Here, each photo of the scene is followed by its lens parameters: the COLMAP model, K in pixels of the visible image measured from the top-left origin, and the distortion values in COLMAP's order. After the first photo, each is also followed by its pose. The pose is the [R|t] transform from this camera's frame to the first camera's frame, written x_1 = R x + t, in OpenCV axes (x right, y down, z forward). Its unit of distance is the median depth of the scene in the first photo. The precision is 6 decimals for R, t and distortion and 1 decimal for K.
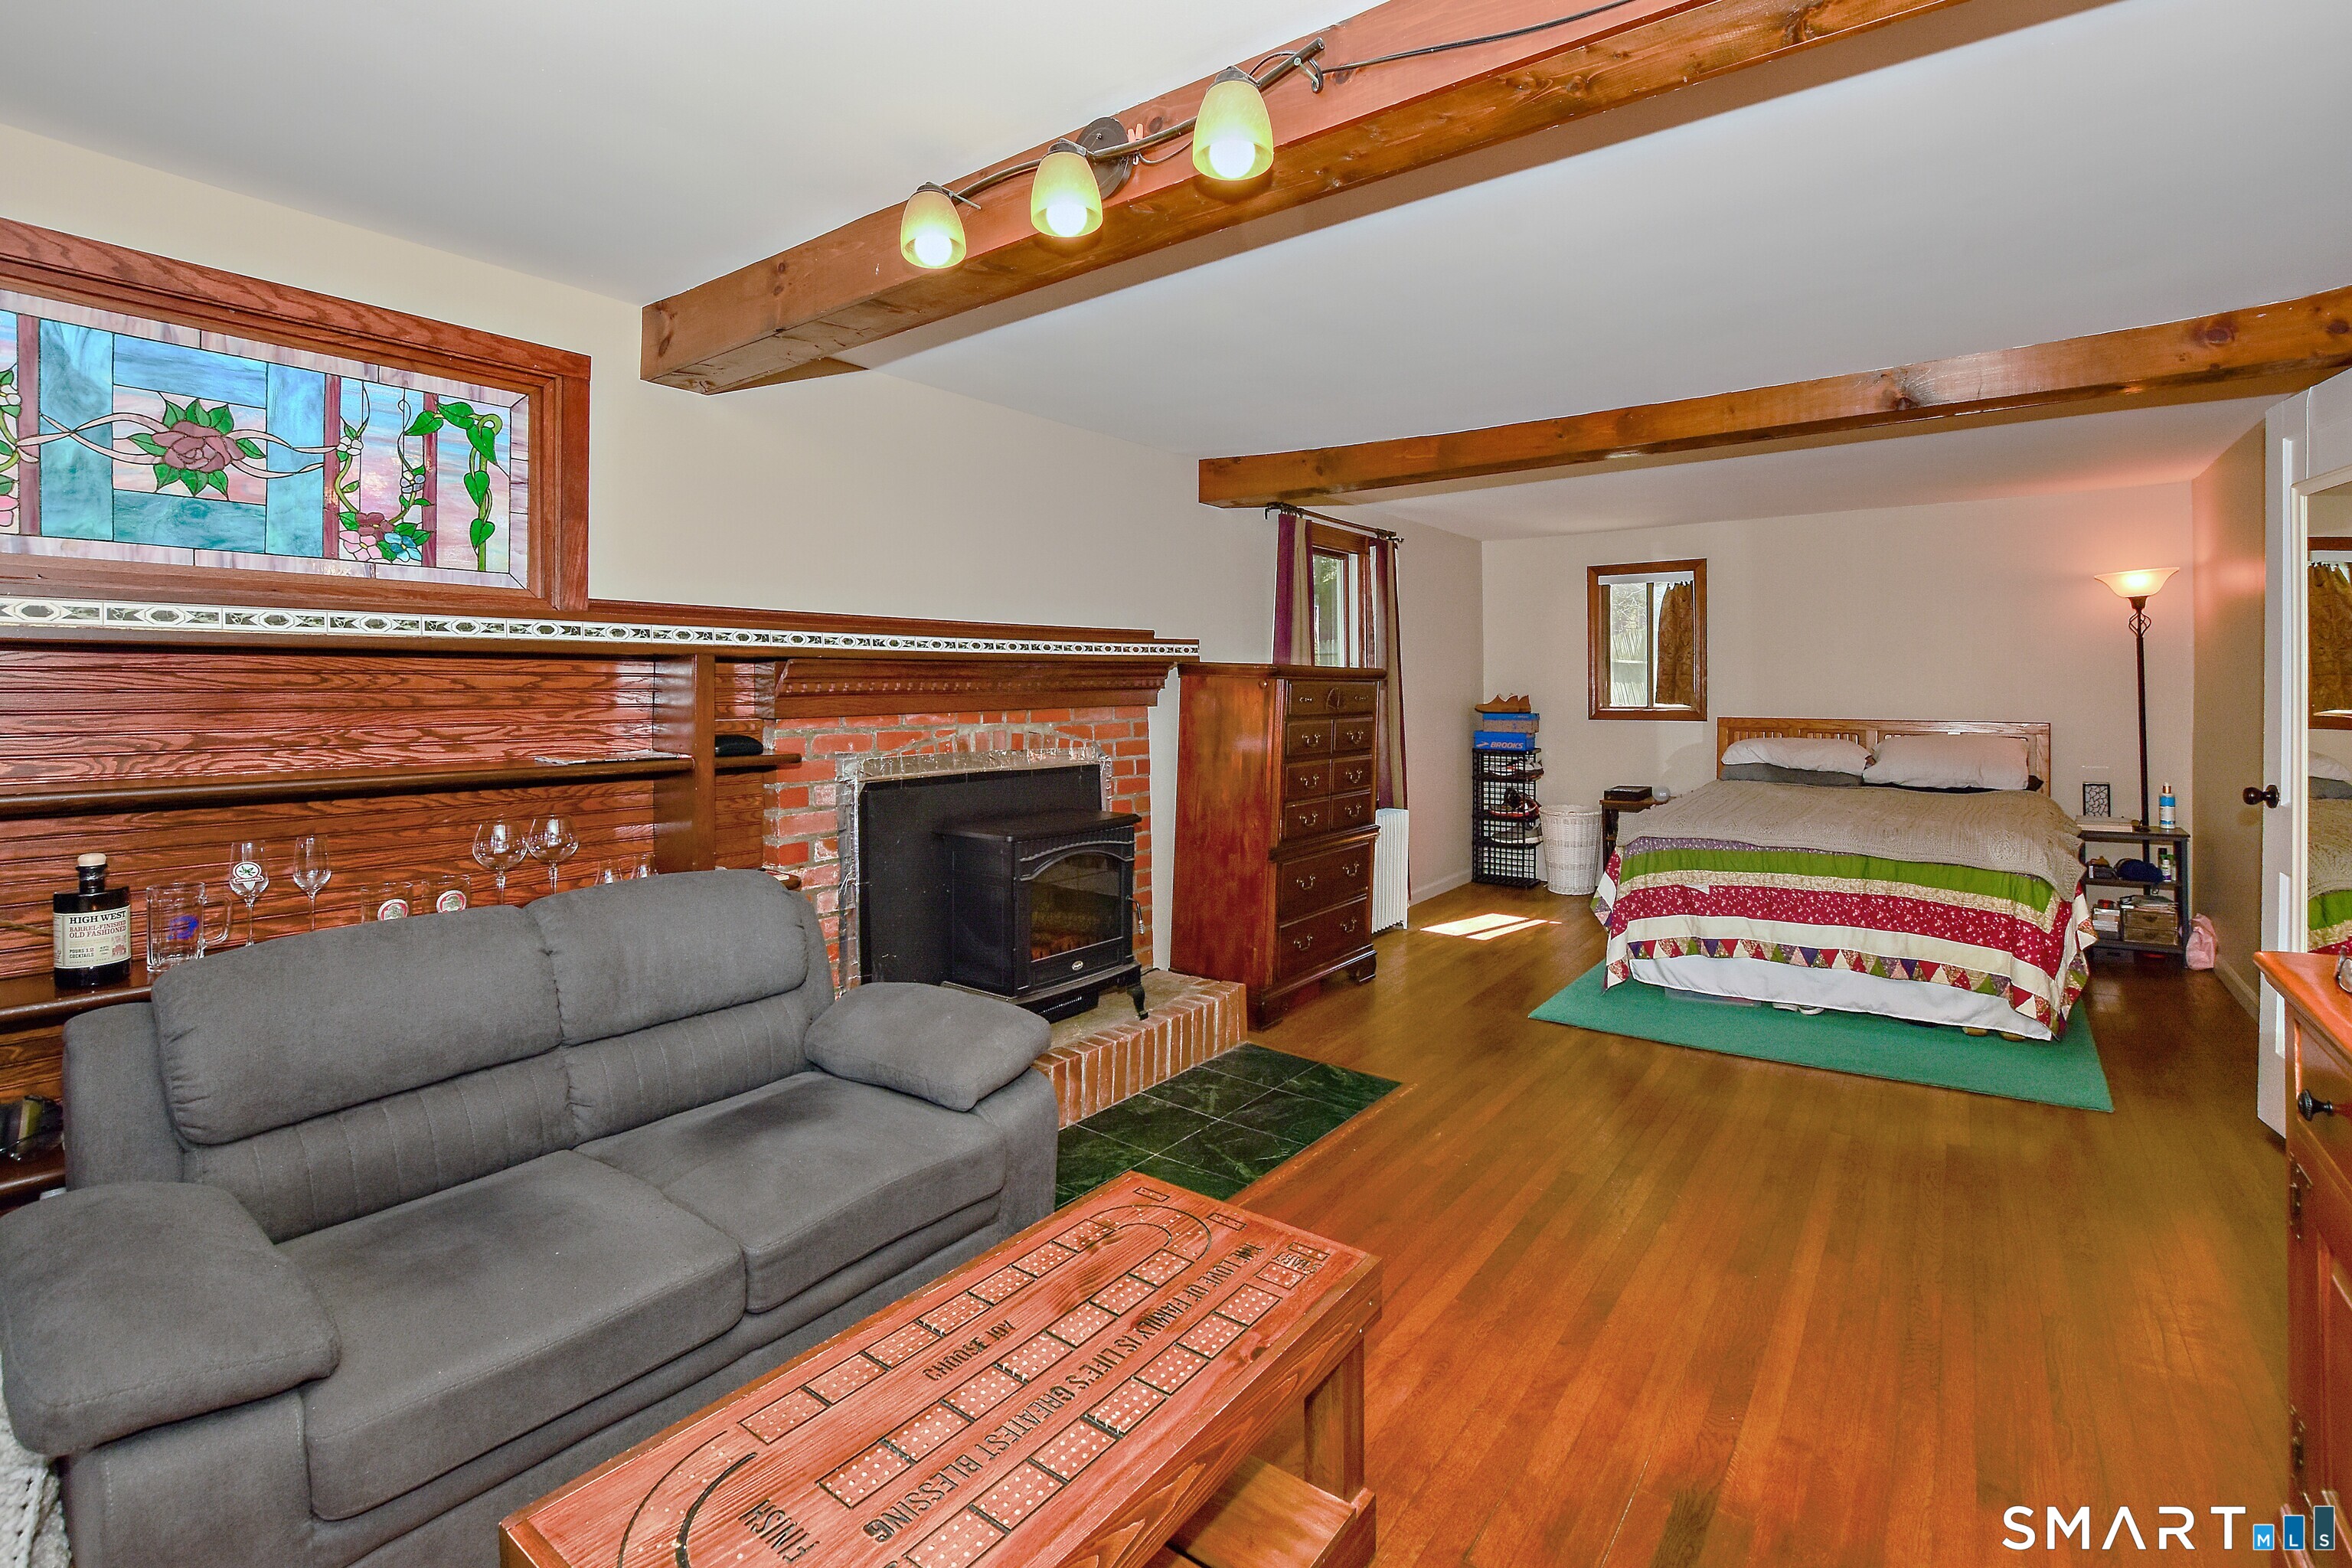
lens RADIAL K [[1086.7, 0, 1175.1], [0, 1086.7, 678.3], [0, 0, 1]] dist [-0.024848, -0.000060]
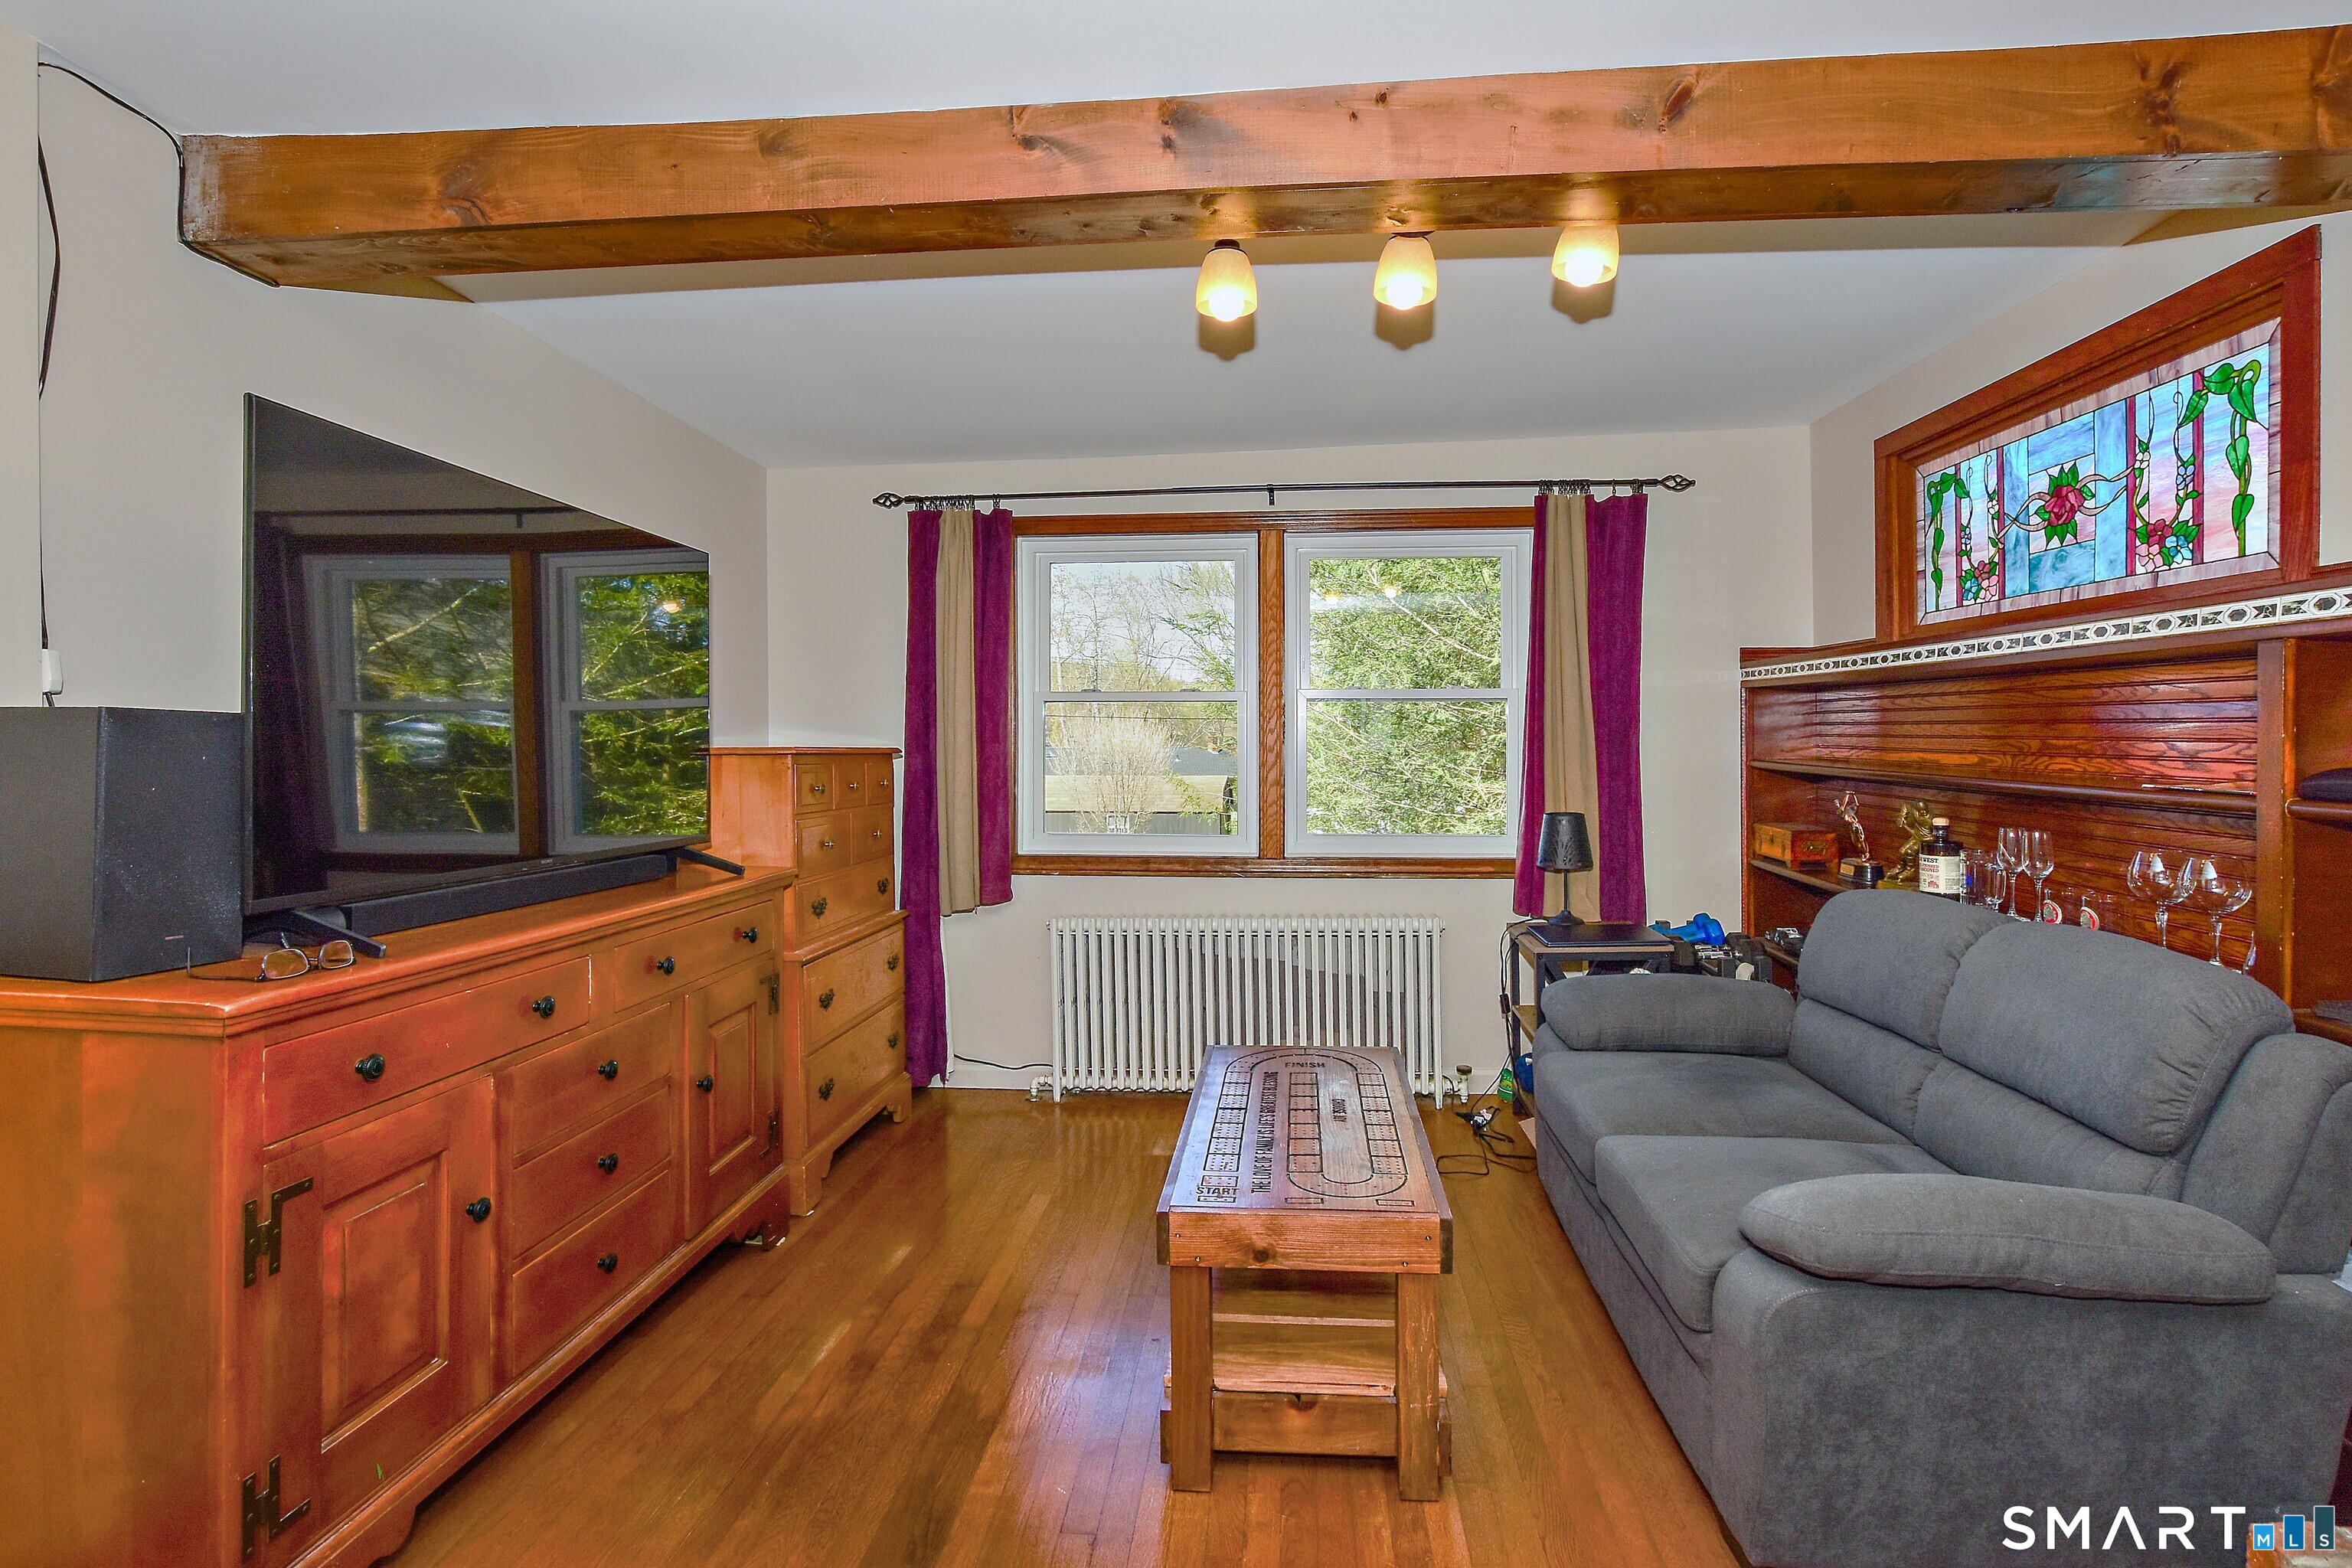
lens RADIAL K [[1108.0, 0, 1191.6], [0, 1108.0, 736.6], [0, 0, 1]] dist [-0.026498, 0.000740]
pose [[-0.853397, 0.009082, -0.521183, 0.304669], [0.011584, 0.999932, -0.001544, 0.019787], [0.521133, -0.007355, -0.853444, 0.811143]]
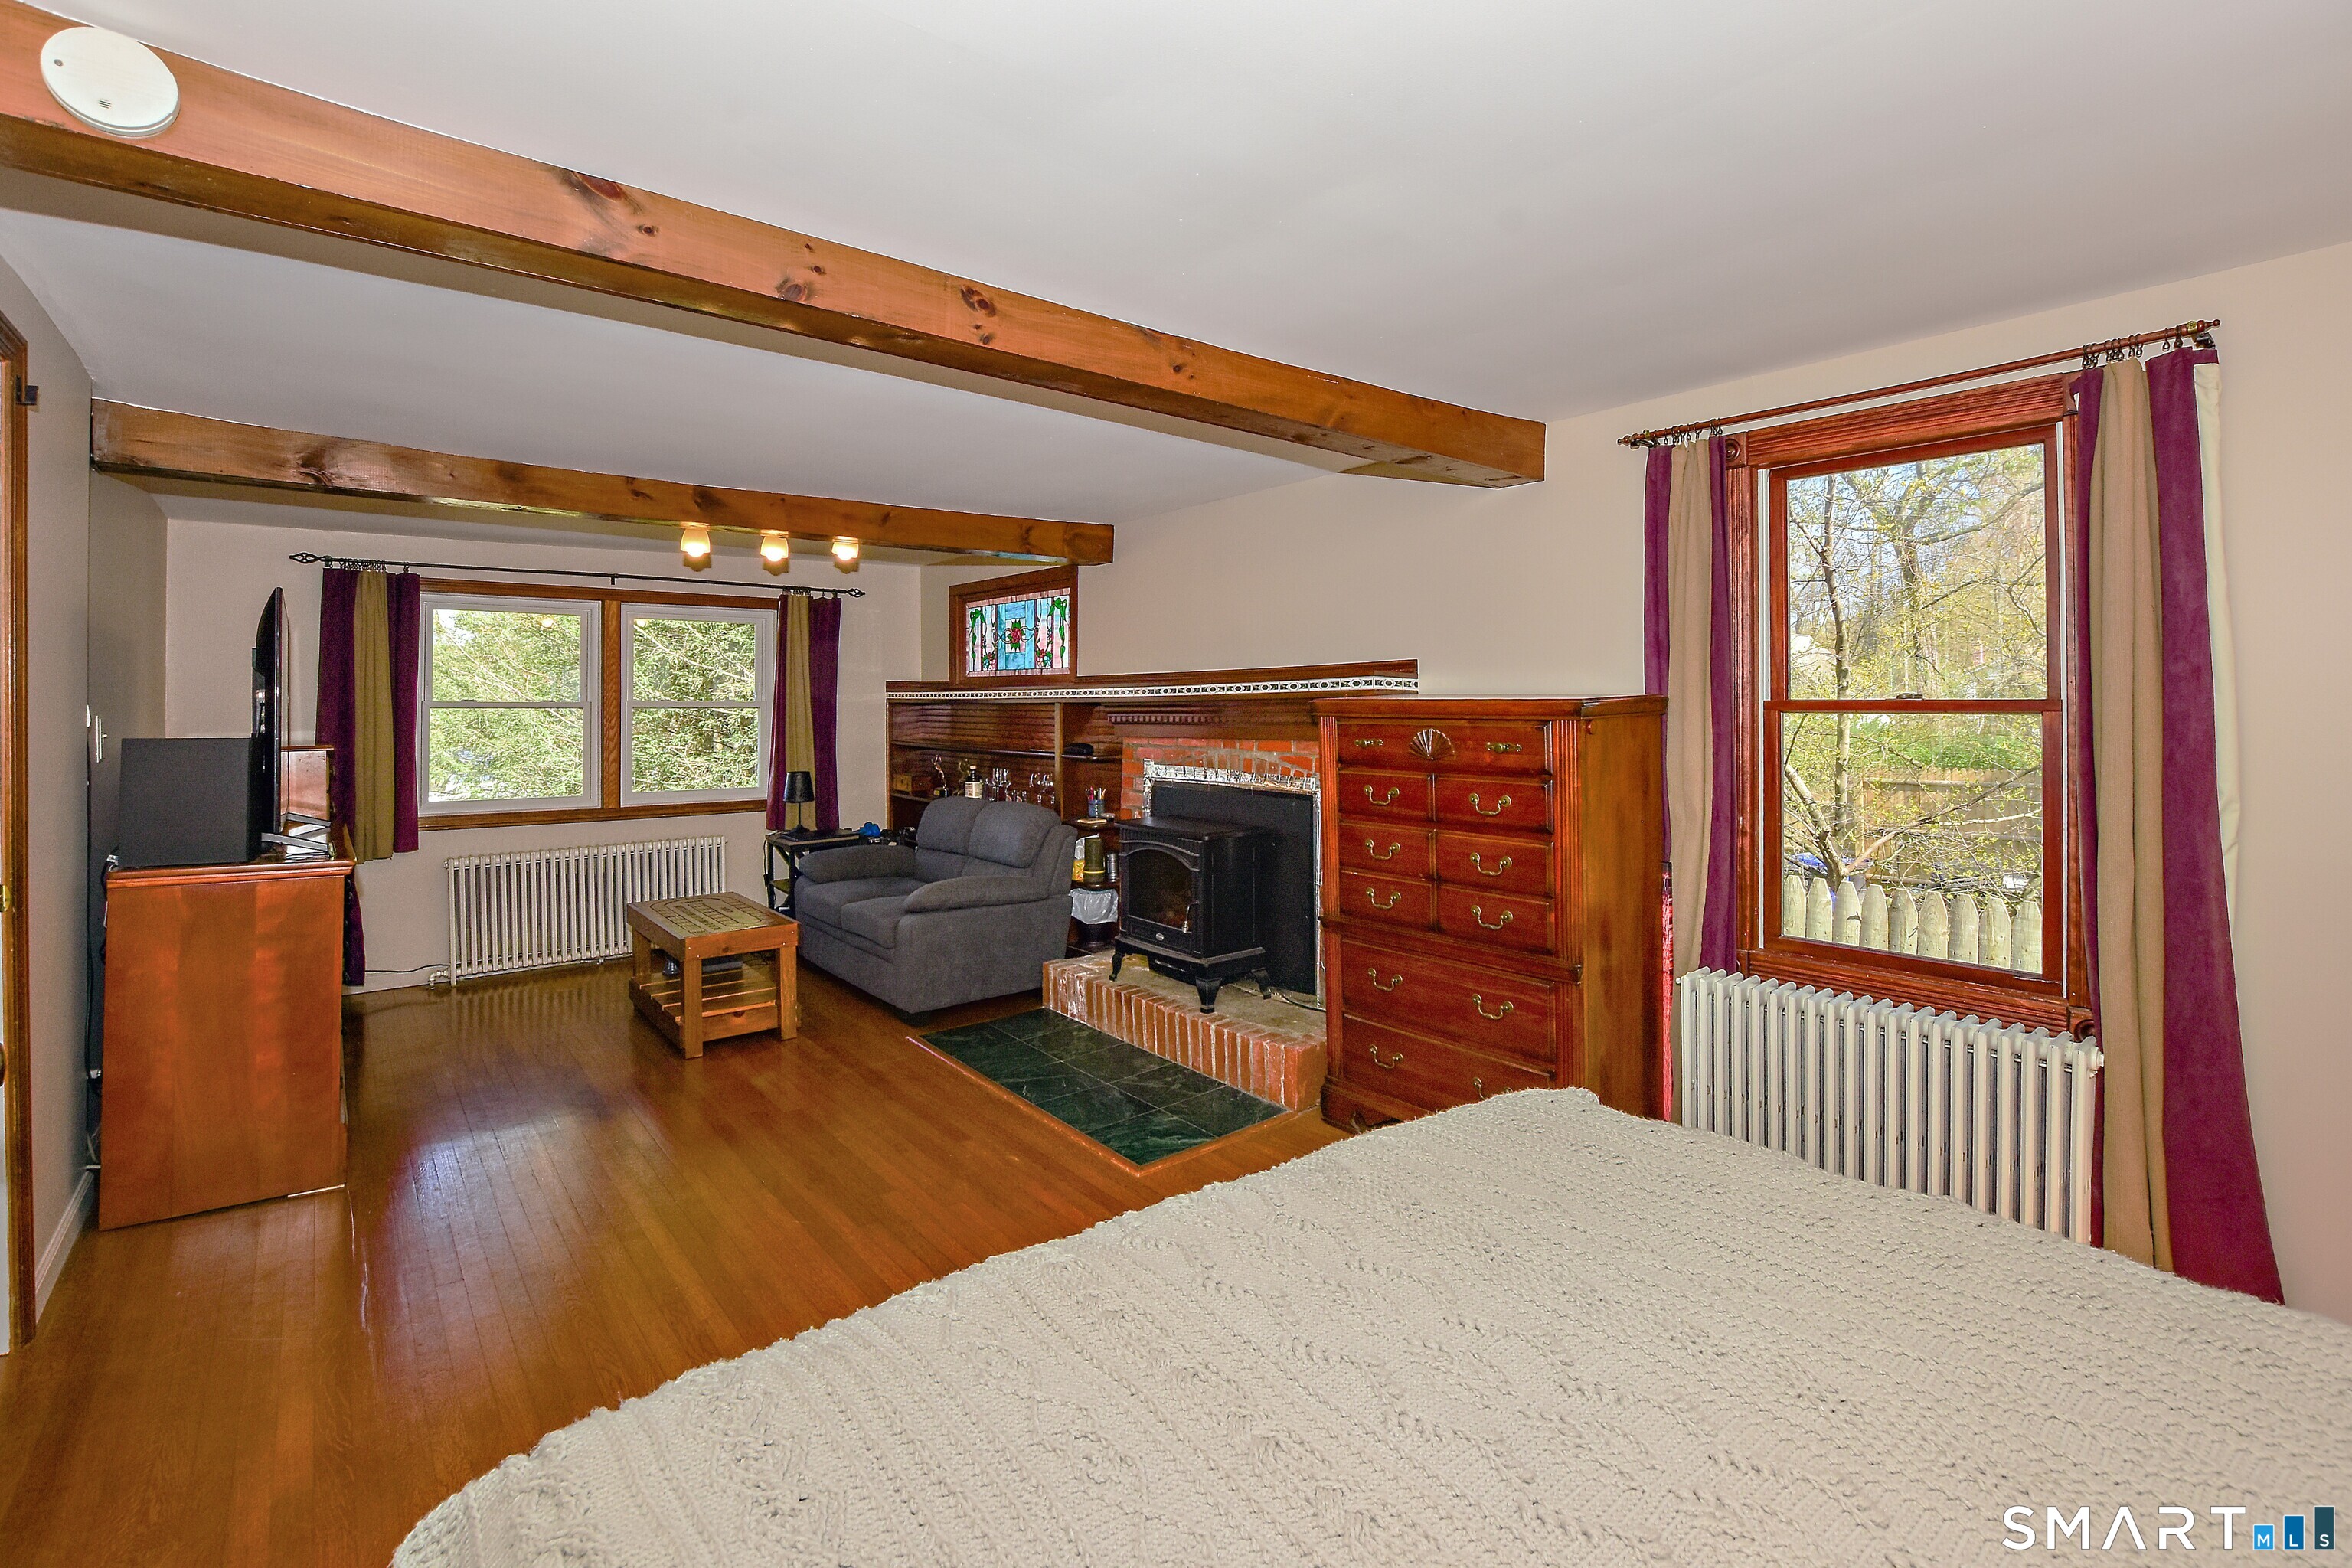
lens RADIAL K [[1070.0, 0, 1199.5], [0, 1070.0, 695.5], [0, 0, 1]] dist [-0.030778, -0.000225]
pose [[-0.241335, -0.003286, -0.970436, 0.982353], [0.011147, 0.999919, -0.006158, -0.013026], [0.970378, -0.012304, -0.241279, 1.169944]]
